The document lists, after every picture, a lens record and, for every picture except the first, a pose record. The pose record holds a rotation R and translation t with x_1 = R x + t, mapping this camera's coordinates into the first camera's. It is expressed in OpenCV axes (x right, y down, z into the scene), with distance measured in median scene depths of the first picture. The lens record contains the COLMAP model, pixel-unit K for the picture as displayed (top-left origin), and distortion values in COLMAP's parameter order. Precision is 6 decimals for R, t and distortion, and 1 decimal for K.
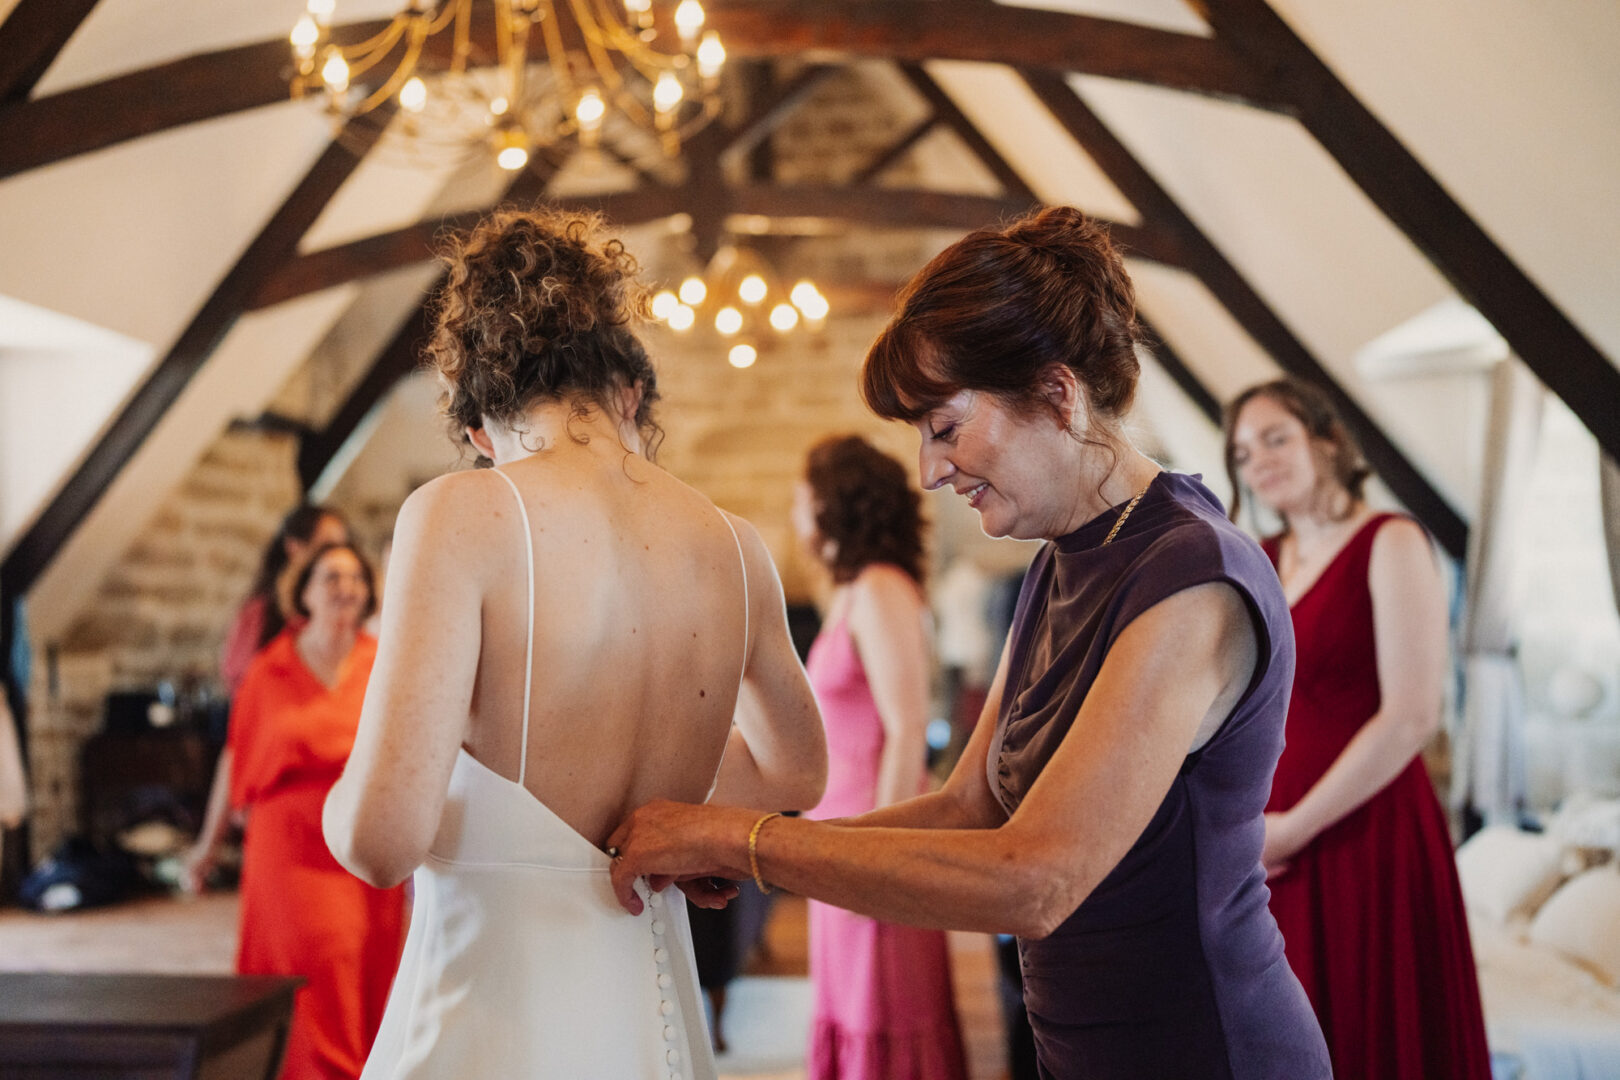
lens RADIAL K [[1611.5, 0, 799.4], [0, 1611.5, 531.2], [0, 0, 1]] dist [0.057667, 0.000000]
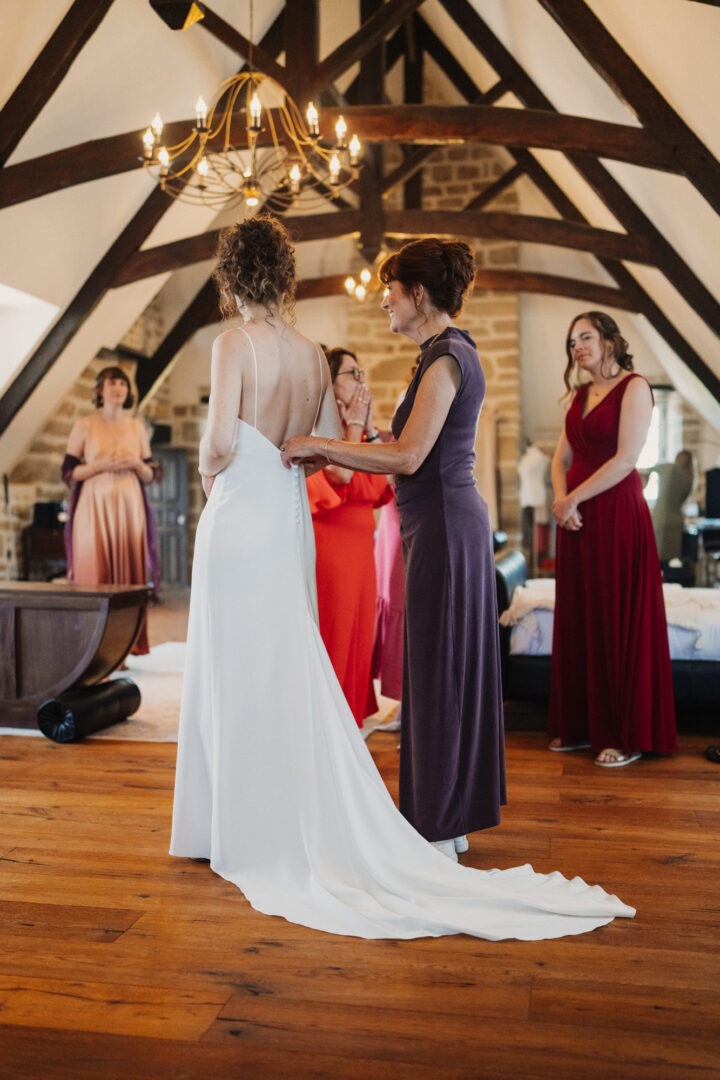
lens RADIAL K [[1074.3, 0, 365.8], [0, 1074.3, 536.1], [0, 0, 1]] dist [0.057667, 0.000000]
pose [[0.996045, 0.025321, -0.085170, 0.040846], [-0.017900, 0.996065, 0.086800, 0.027862], [0.087033, -0.084932, 0.992578, -0.159335]]
